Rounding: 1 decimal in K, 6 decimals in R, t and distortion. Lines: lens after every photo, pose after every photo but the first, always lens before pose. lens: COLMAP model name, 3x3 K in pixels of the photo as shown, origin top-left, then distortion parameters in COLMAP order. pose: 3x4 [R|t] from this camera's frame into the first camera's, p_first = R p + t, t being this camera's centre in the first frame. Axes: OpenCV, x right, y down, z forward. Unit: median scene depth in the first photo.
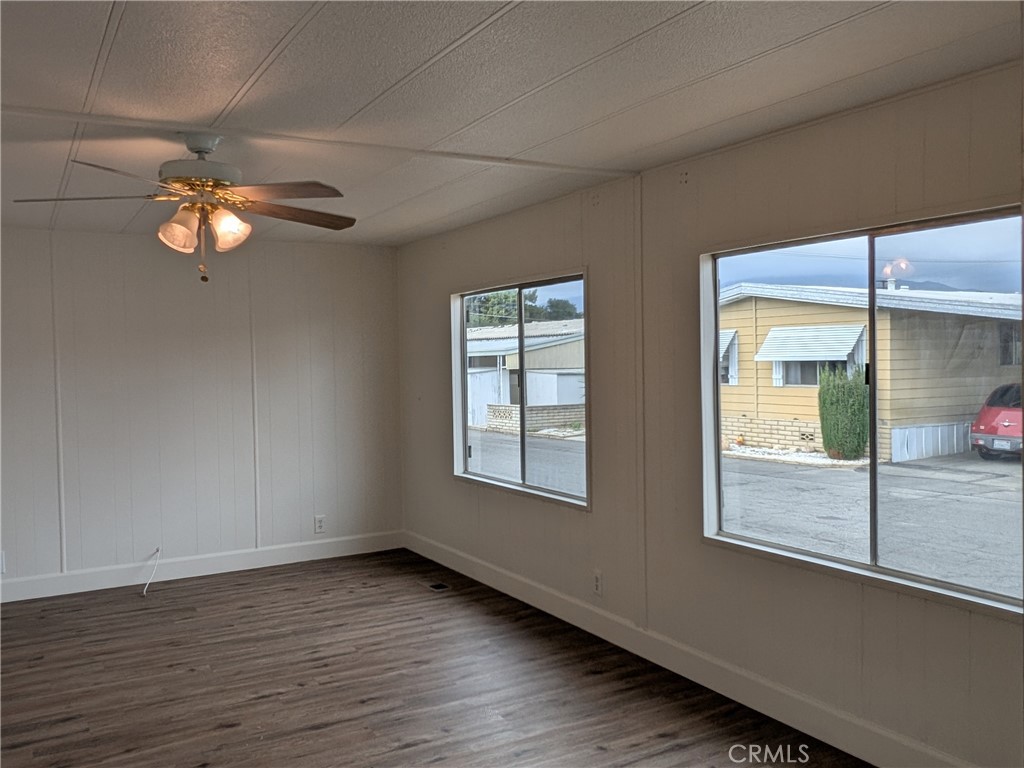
lens RADIAL K [[870.8, 0, 507.9], [0, 870.8, 379.4], [0, 0, 1]] dist [0.008609, -0.011154]
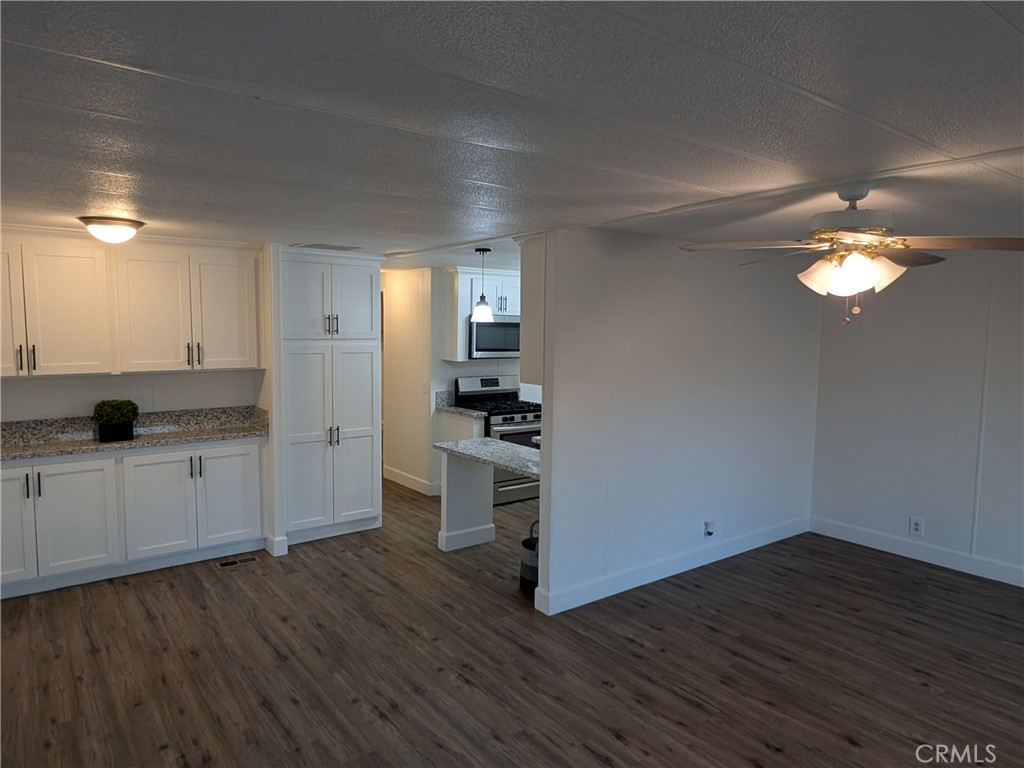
lens RADIAL K [[661.8, 0, 510.7], [0, 661.8, 380.4], [0, 0, 1]] dist [0.008682, -0.003417]
pose [[0.128979, 0.104752, -0.986099, 0.280986], [-0.038162, 0.994193, 0.100620, -0.078482], [0.990913, 0.024653, 0.132228, 0.349691]]
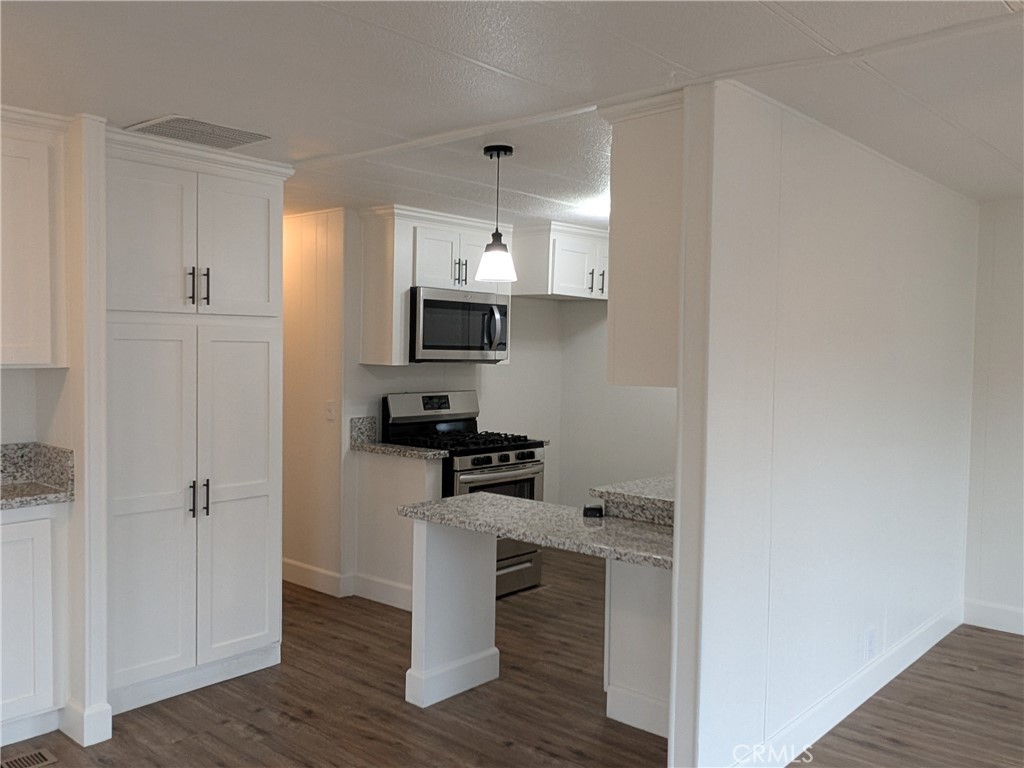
lens RADIAL K [[870.8, 0, 507.9], [0, 870.8, 379.4], [0, 0, 1]] dist [0.008609, -0.011154]
pose [[0.320231, 0.059395, -0.945476, -0.041170], [-0.042677, 0.997924, 0.048235, -0.014759], [0.946378, 0.024904, 0.322101, 0.209835]]
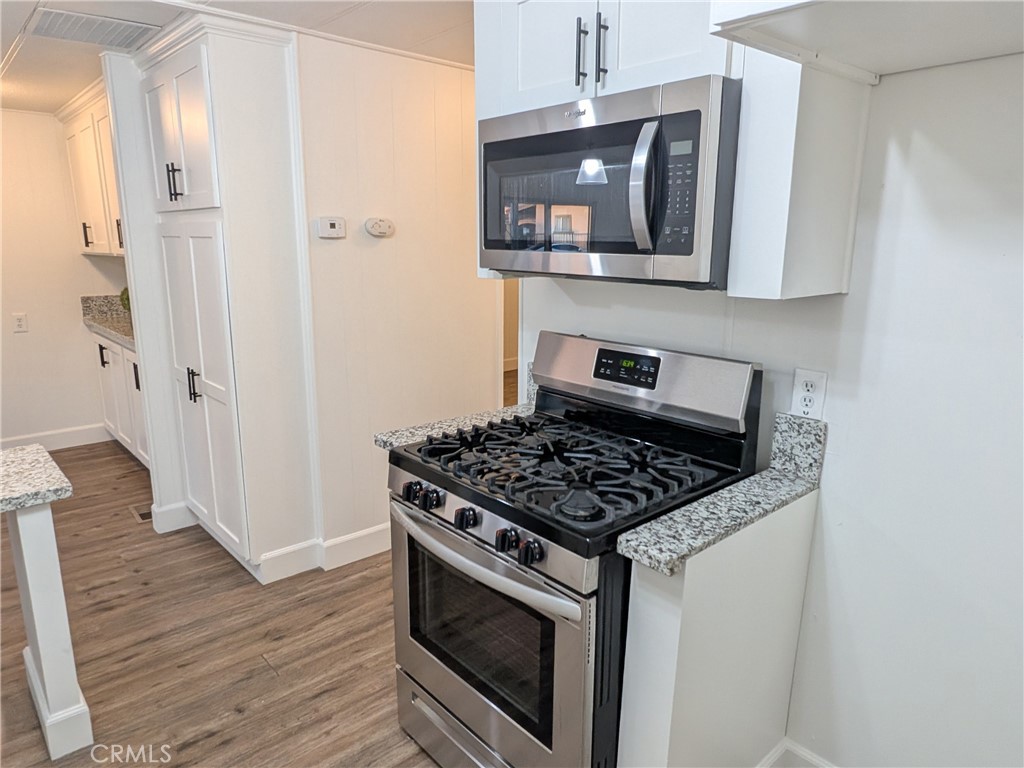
lens RADIAL K [[661.8, 0, 510.7], [0, 661.8, 380.4], [0, 0, 1]] dist [0.008682, -0.003417]
pose [[-0.977826, 0.057615, -0.201337, -1.035645], [0.008470, 0.971504, 0.236871, -0.013214], [0.209247, 0.229913, -0.950450, 0.880693]]
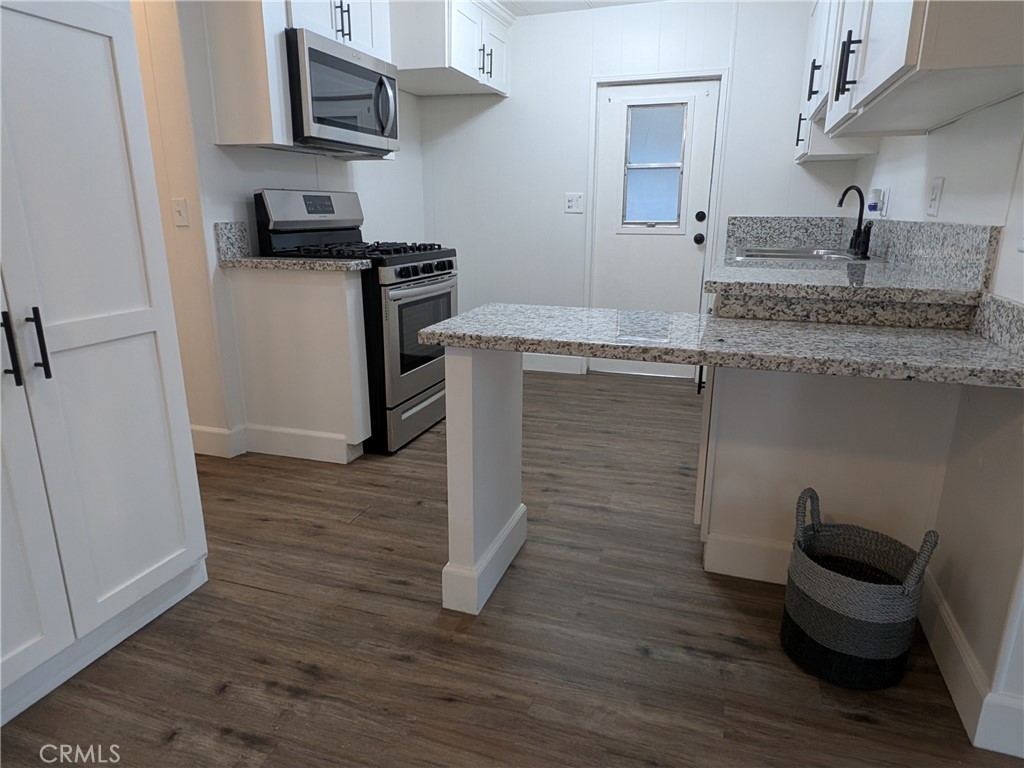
lens RADIAL K [[643.1, 0, 513.3], [0, 643.1, 385.9], [0, 0, 1]] dist [0.005089, -0.000936]
pose [[0.662031, 0.220705, -0.716243, -0.509409], [-0.033359, 0.963388, 0.266027, 0.074476], [0.748733, -0.152225, 0.645156, 0.177889]]
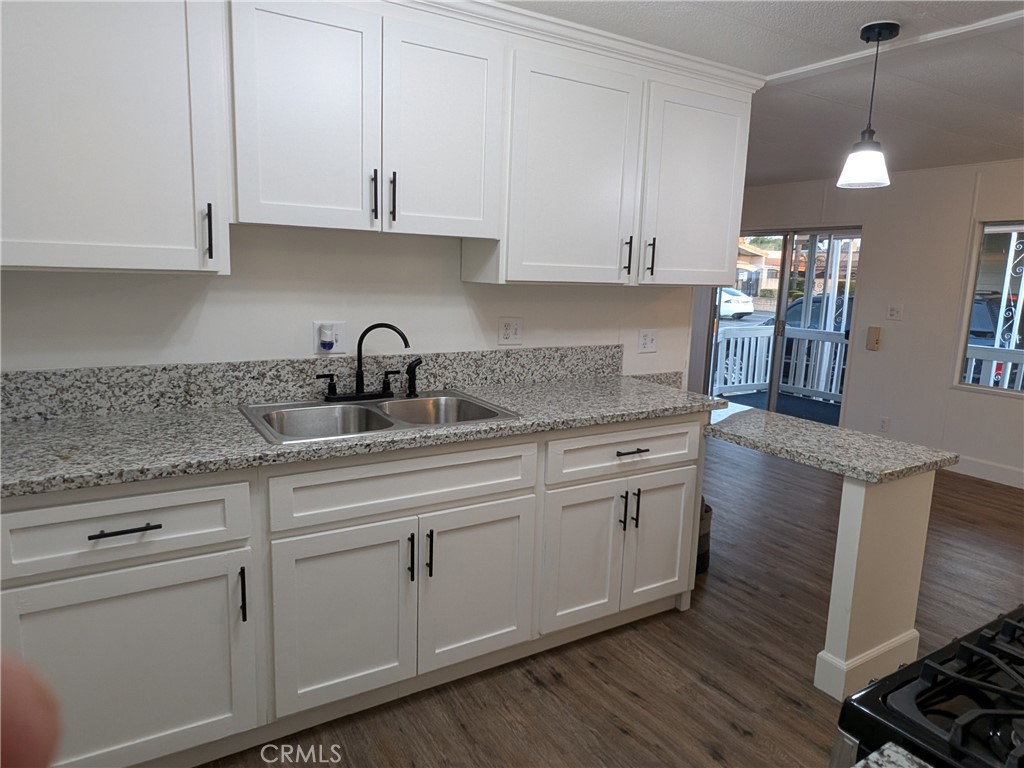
lens RADIAL K [[661.8, 0, 510.7], [0, 661.8, 380.4], [0, 0, 1]] dist [0.008682, -0.003417]
pose [[-0.031011, -0.142856, 0.989258, -1.282996], [-0.005656, 0.989743, 0.142749, 0.014864], [-0.999503, -0.001168, -0.031501, 0.727088]]
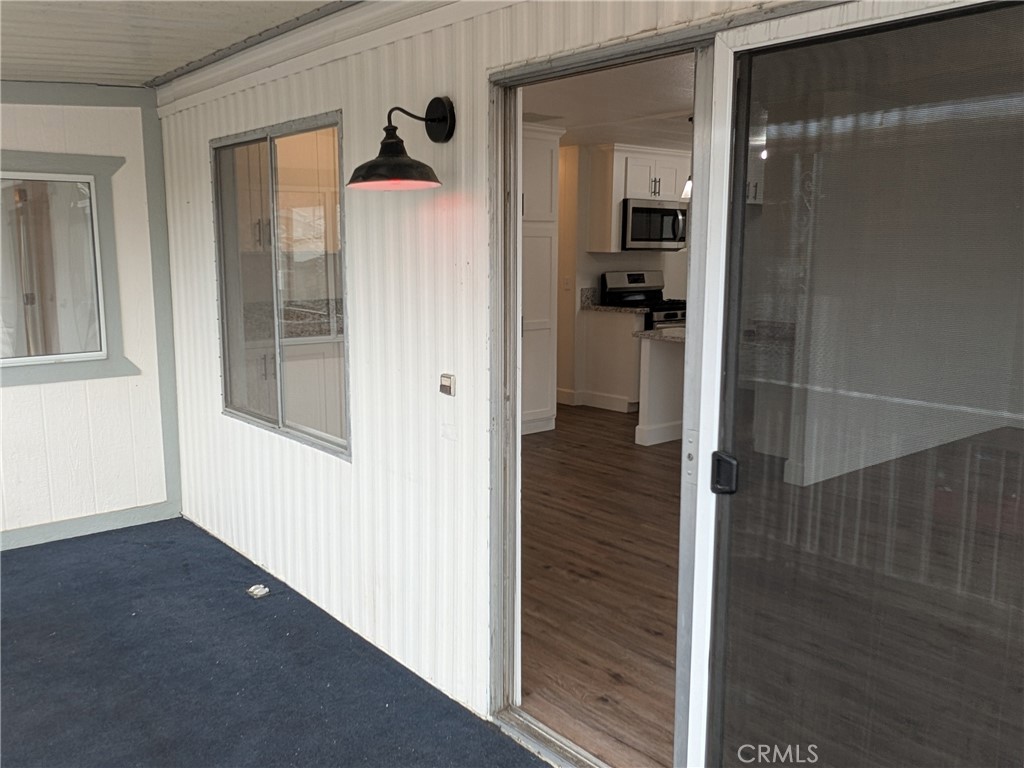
lens RADIAL K [[870.8, 0, 507.9], [0, 870.8, 379.4], [0, 0, 1]] dist [0.008609, -0.011154]
pose [[0.169694, 0.169732, -0.970770, 0.480737], [-0.027823, 0.985489, 0.167442, -0.006695], [0.985104, -0.001404, 0.171954, -0.049620]]
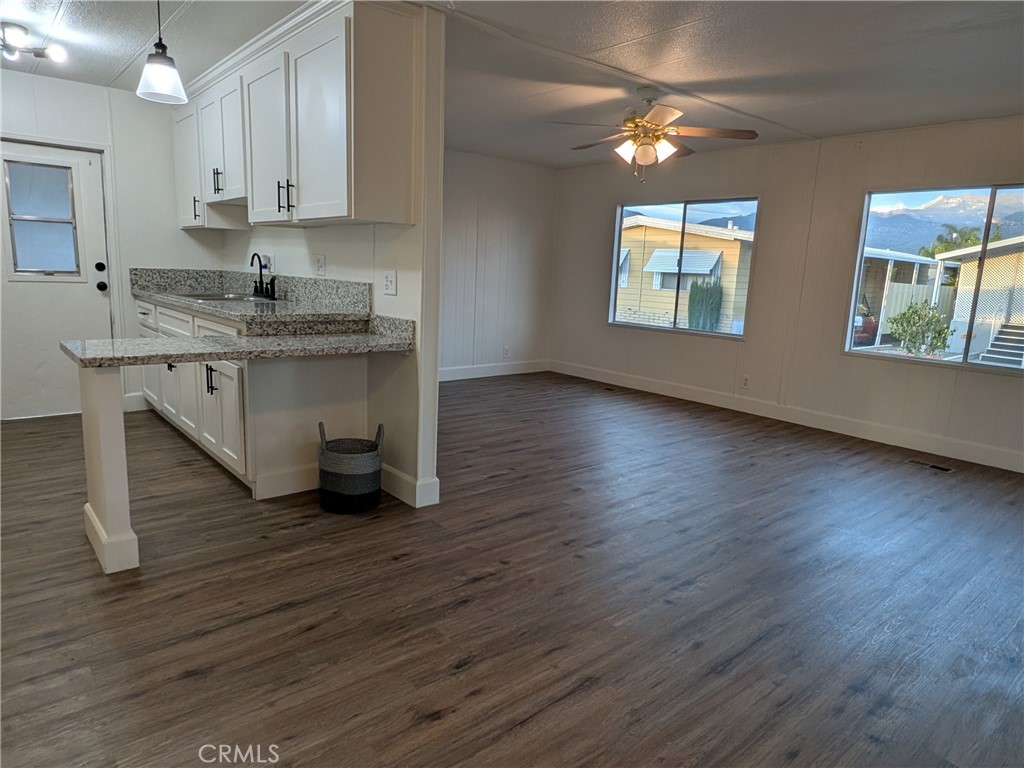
lens RADIAL K [[643.1, 0, 513.3], [0, 643.1, 385.9], [0, 0, 1]] dist [0.005089, -0.000936]
pose [[0.980968, 0.026859, 0.192301, -0.578692], [-0.057027, 0.986563, 0.153109, 0.069467], [-0.185605, -0.161161, 0.969318, -0.152265]]
